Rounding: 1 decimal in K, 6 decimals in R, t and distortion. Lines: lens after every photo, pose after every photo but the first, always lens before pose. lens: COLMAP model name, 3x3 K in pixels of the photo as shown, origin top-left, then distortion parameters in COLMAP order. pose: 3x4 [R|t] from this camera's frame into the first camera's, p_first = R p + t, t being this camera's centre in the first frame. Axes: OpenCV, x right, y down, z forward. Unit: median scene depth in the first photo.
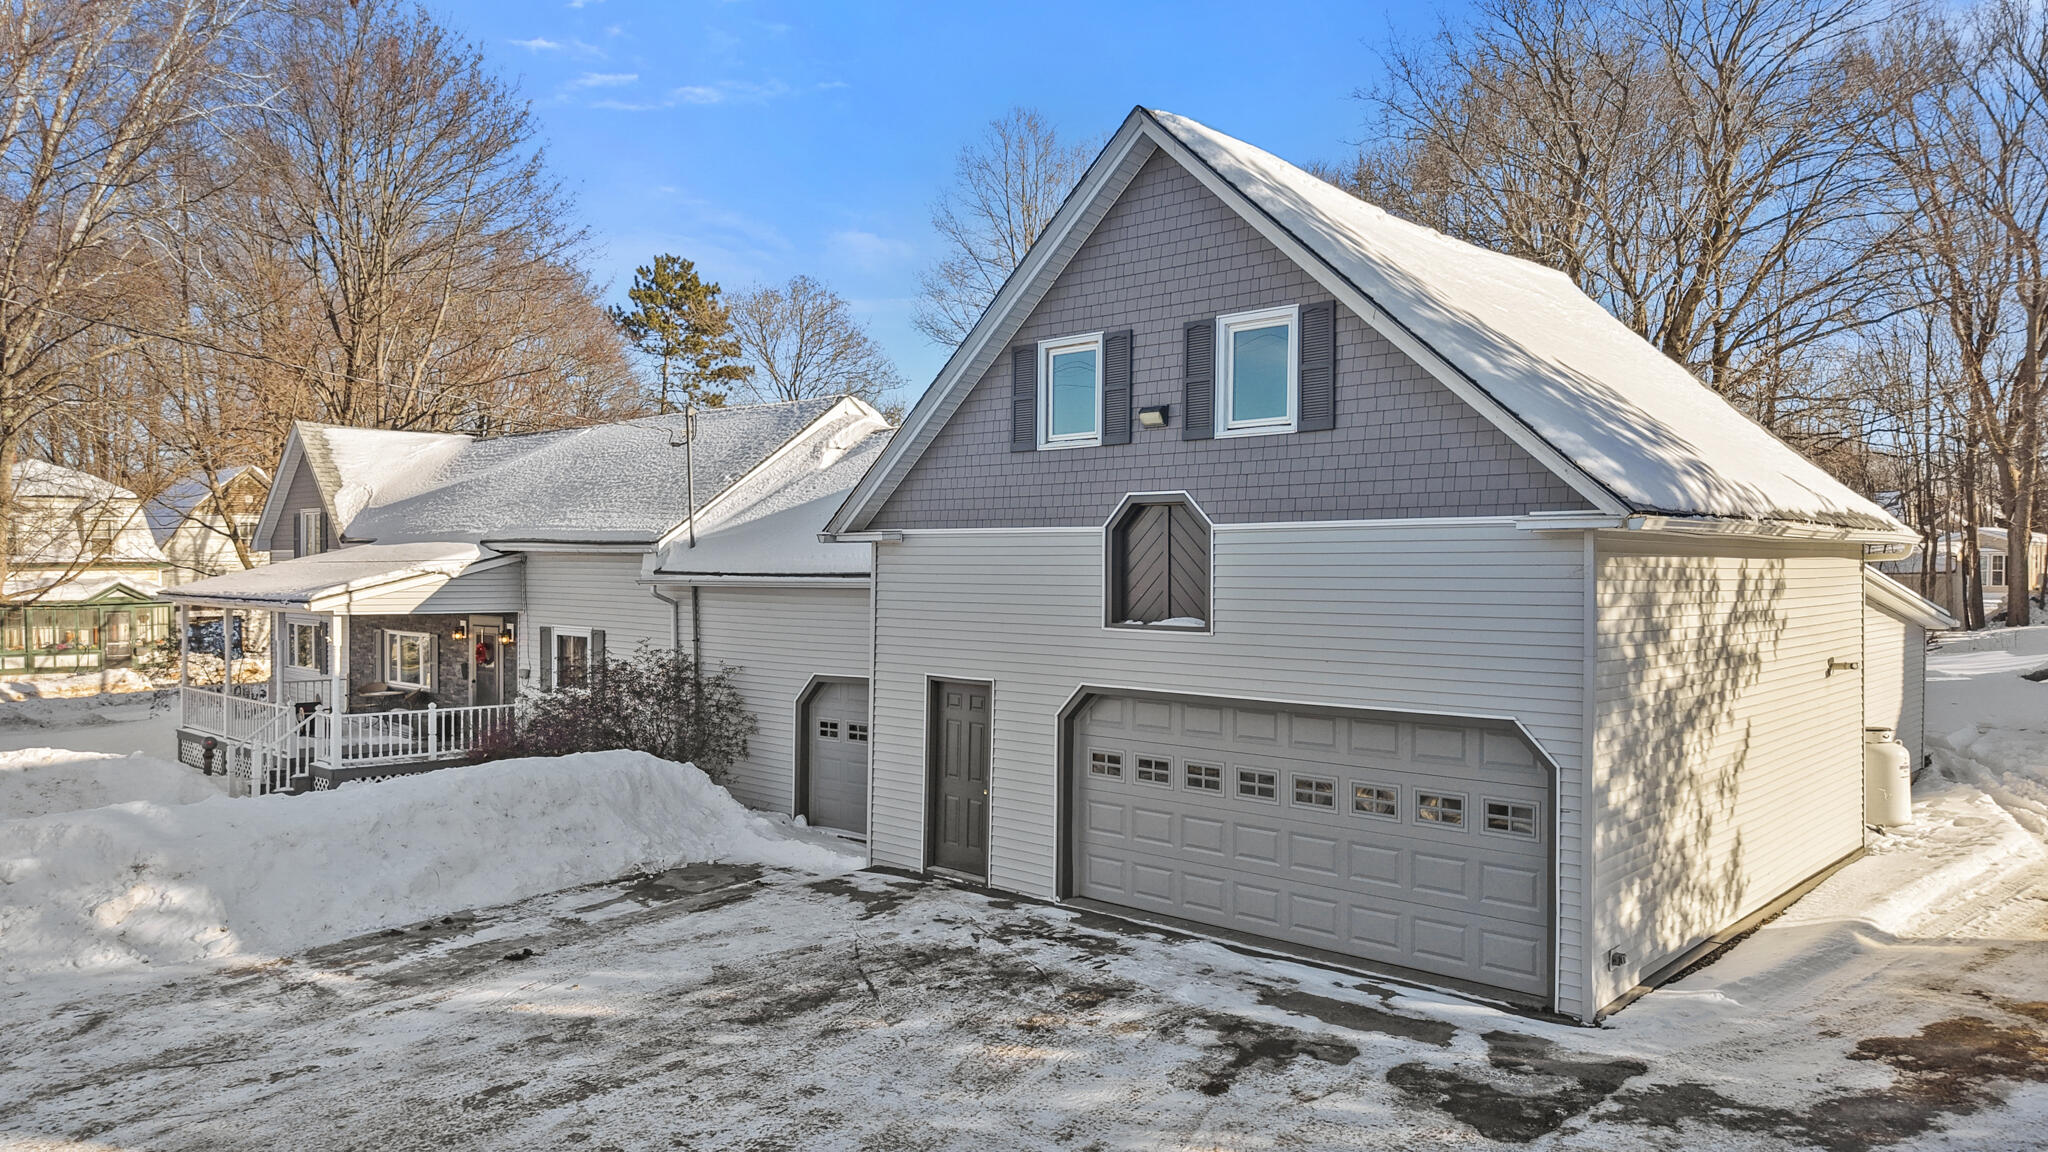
lens RADIAL K [[1400.3, 0, 1023.0], [0, 1400.3, 588.1], [0, 0, 1]] dist [0.074306, -0.102179]
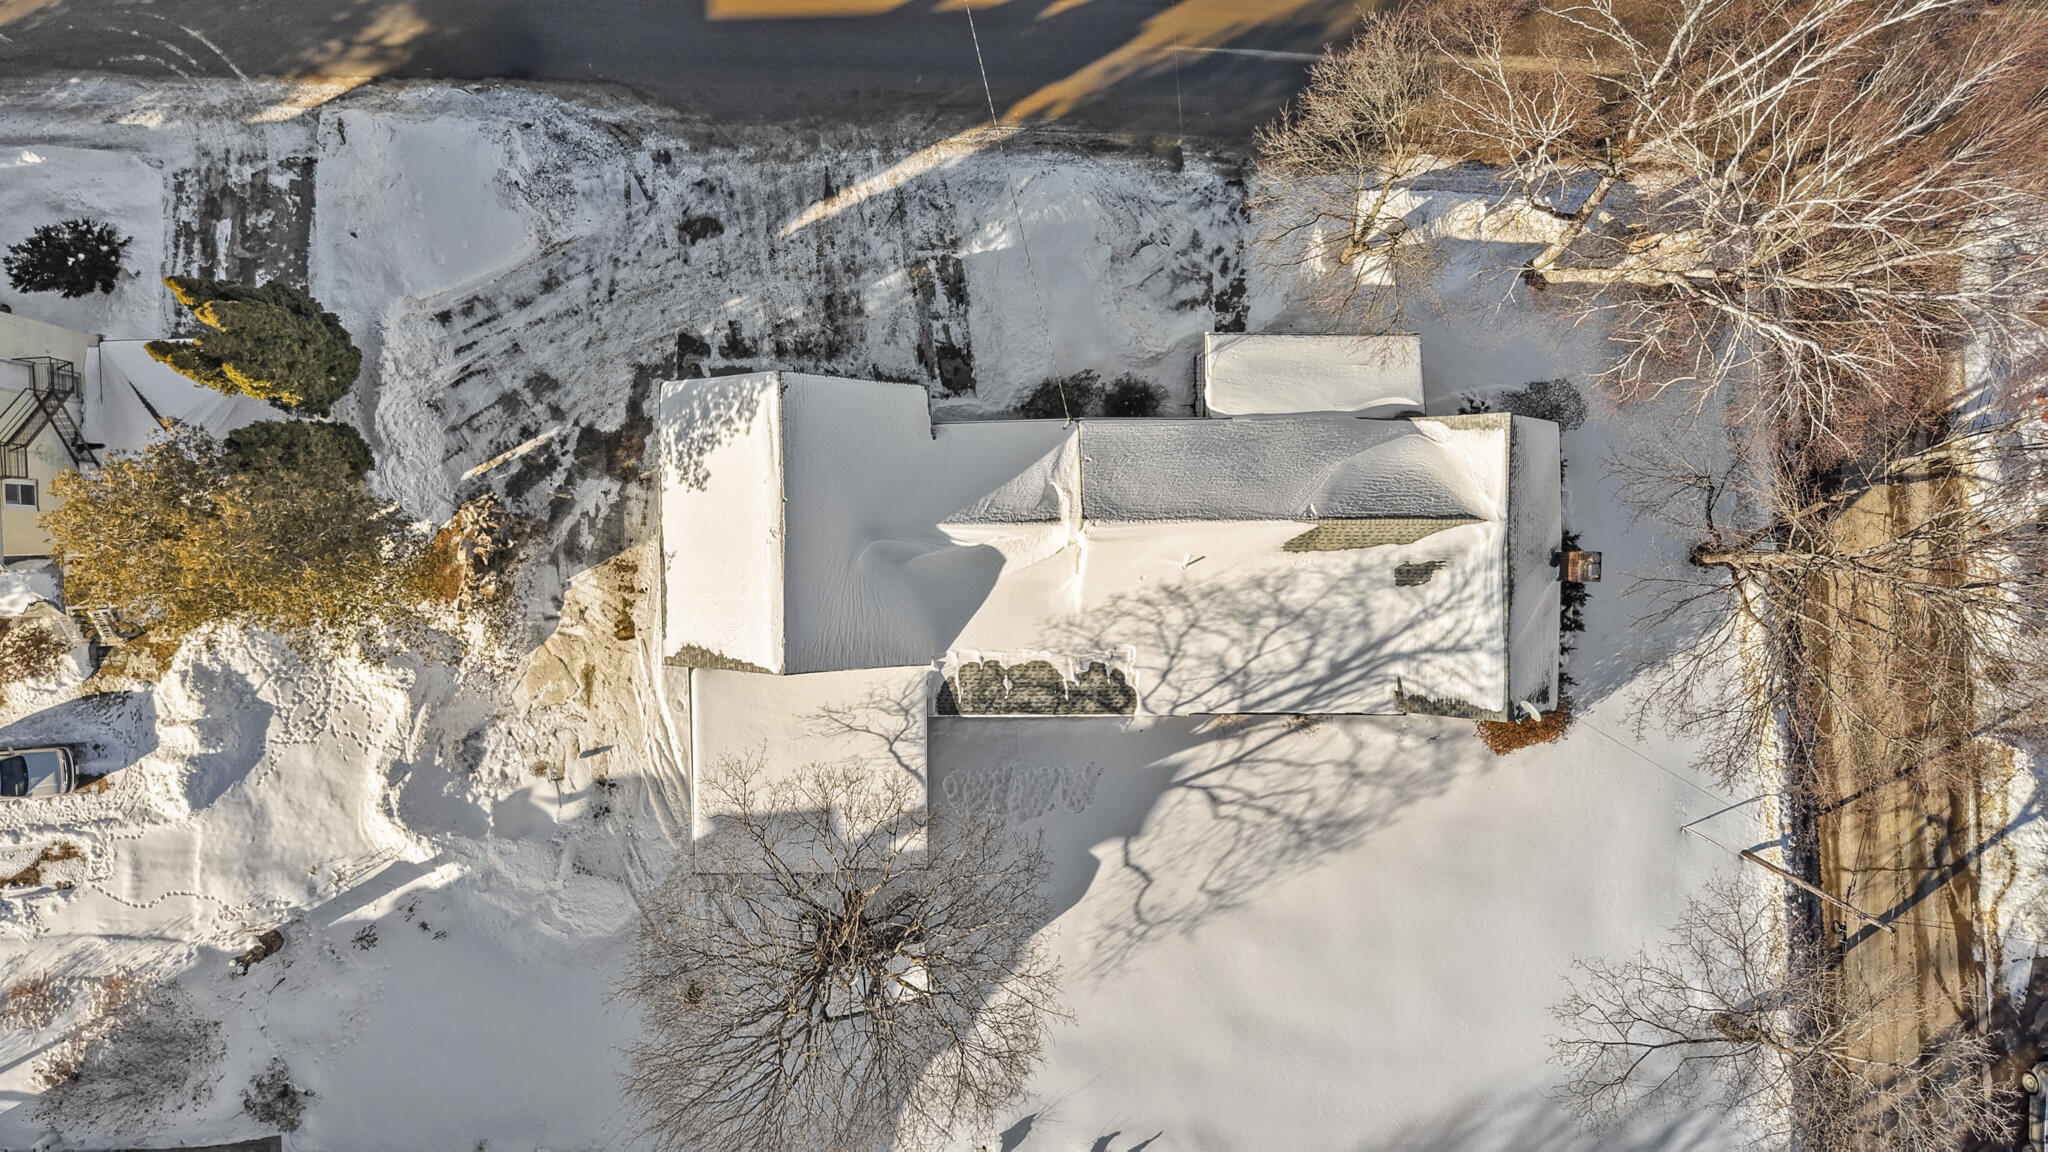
lens RADIAL K [[1389.6, 0, 1030.5], [0, 1389.6, 575.8], [0, 0, 1]] dist [0.006858, -0.004371]
pose [[-0.730718, 0.682320, -0.022158, 0.050065], [-0.050992, -0.022185, 0.998453, -3.770501], [0.680773, 0.730717, 0.051004, 1.617380]]
